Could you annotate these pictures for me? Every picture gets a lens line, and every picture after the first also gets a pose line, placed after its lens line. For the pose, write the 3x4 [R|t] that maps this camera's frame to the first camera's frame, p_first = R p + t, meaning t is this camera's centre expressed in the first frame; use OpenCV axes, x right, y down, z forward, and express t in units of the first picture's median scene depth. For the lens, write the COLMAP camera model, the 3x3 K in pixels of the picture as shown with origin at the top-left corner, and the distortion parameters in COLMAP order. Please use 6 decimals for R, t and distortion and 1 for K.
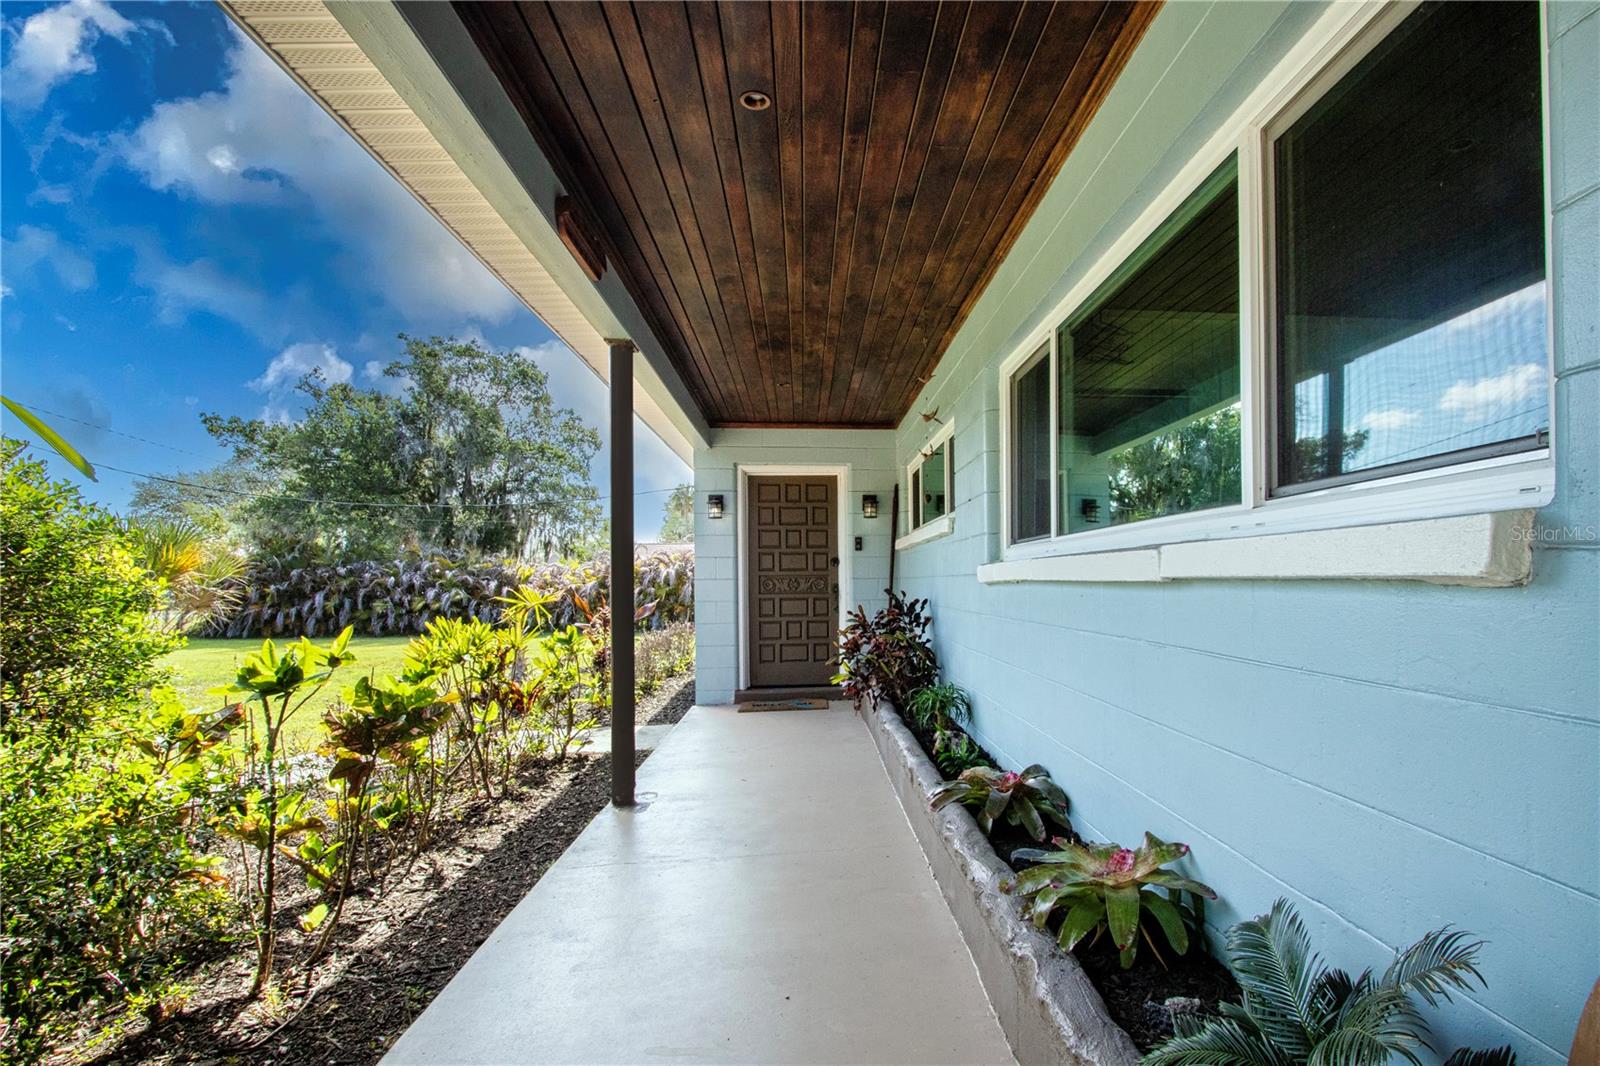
lens RADIAL K [[780.9, 0, 818.3], [0, 780.9, 582.7], [0, 0, 1]] dist [-0.021856, 0.001784]
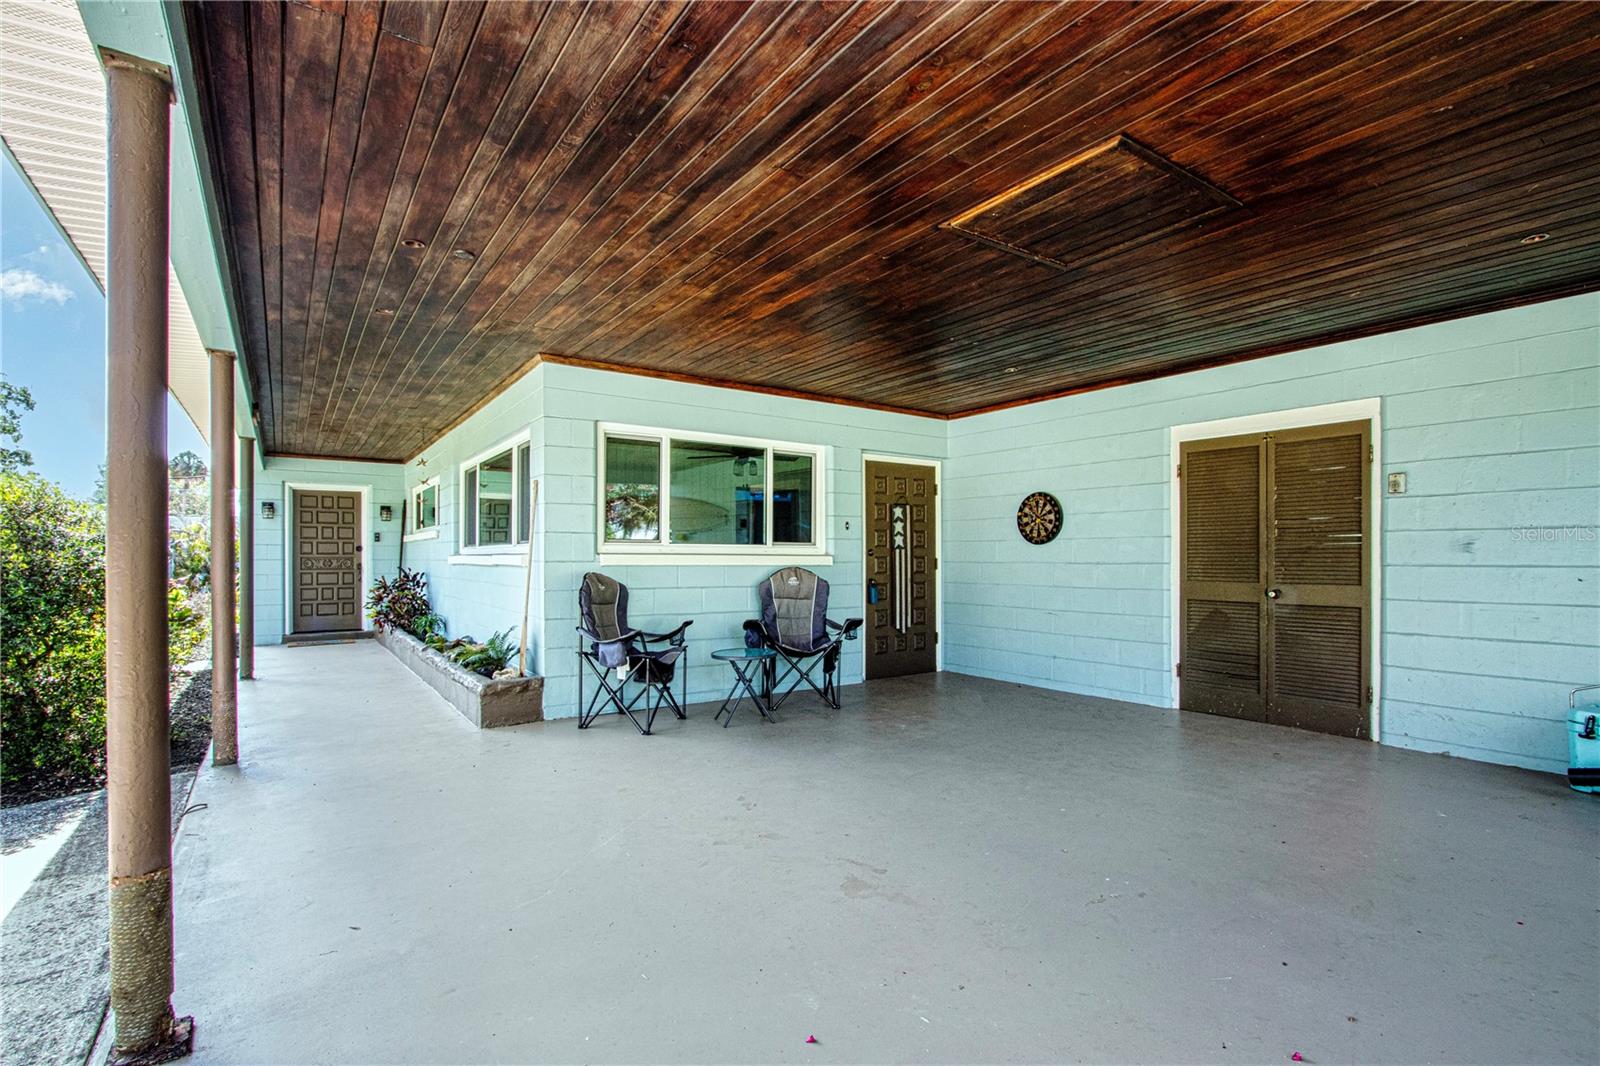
lens RADIAL K [[780.9, 0, 821.2], [0, 780.9, 559.8], [0, 0, 1]] dist [-0.021856, 0.001784]
pose [[0.826648, 0.005766, 0.562690, -0.087284], [-0.006421, 0.999979, -0.000814, -0.009666], [-0.562683, -0.002940, 0.826667, -0.782116]]
